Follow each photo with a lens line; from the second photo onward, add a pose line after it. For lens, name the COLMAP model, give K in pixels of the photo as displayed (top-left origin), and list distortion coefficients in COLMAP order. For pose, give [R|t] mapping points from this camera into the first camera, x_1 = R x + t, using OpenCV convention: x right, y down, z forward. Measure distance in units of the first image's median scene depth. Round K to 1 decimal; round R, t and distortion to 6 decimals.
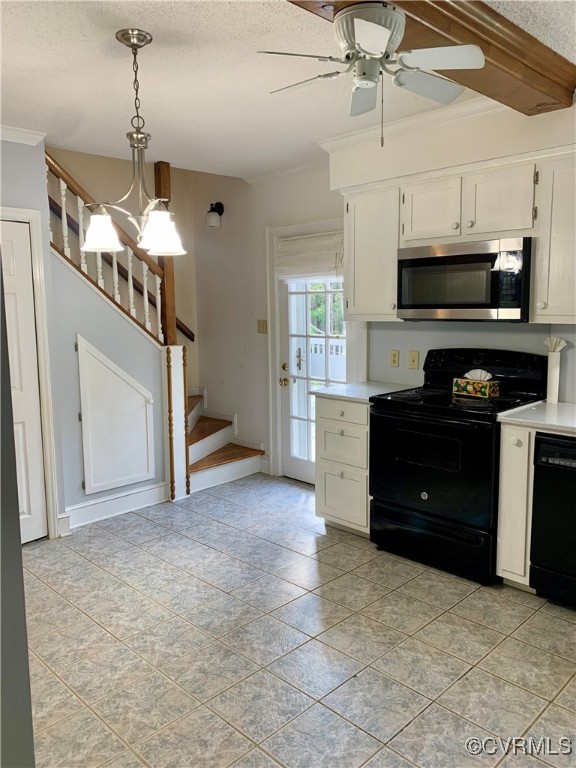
lens RADIAL K [[596.5, 0, 285.9], [0, 596.5, 381.0], [0, 0, 1]] dist [-0.013325, 0.013750]
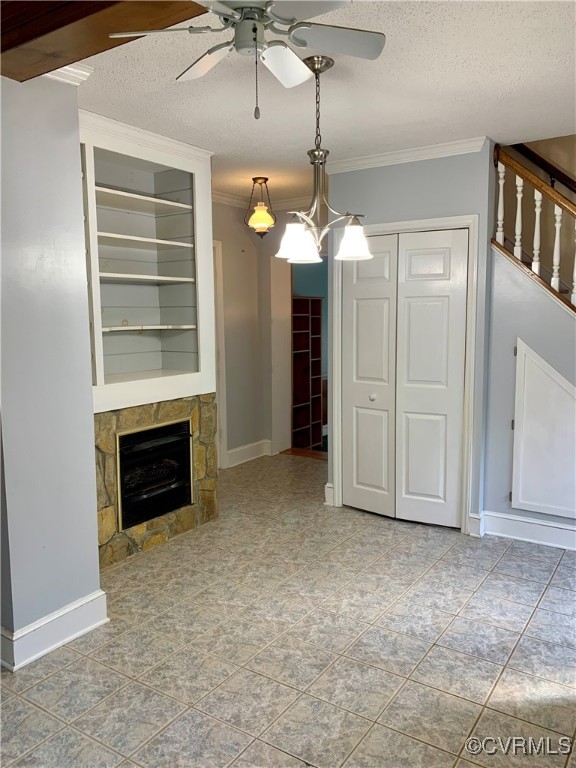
lens RADIAL K [[596.5, 0, 286.6], [0, 596.5, 383.6], [0, 0, 1]] dist [-0.013325, 0.013750]
pose [[0.197892, 0.135351, -0.970834, 0.584596], [-0.126301, 0.985686, 0.111677, -0.076542], [0.972053, 0.100518, 0.212154, 0.520780]]
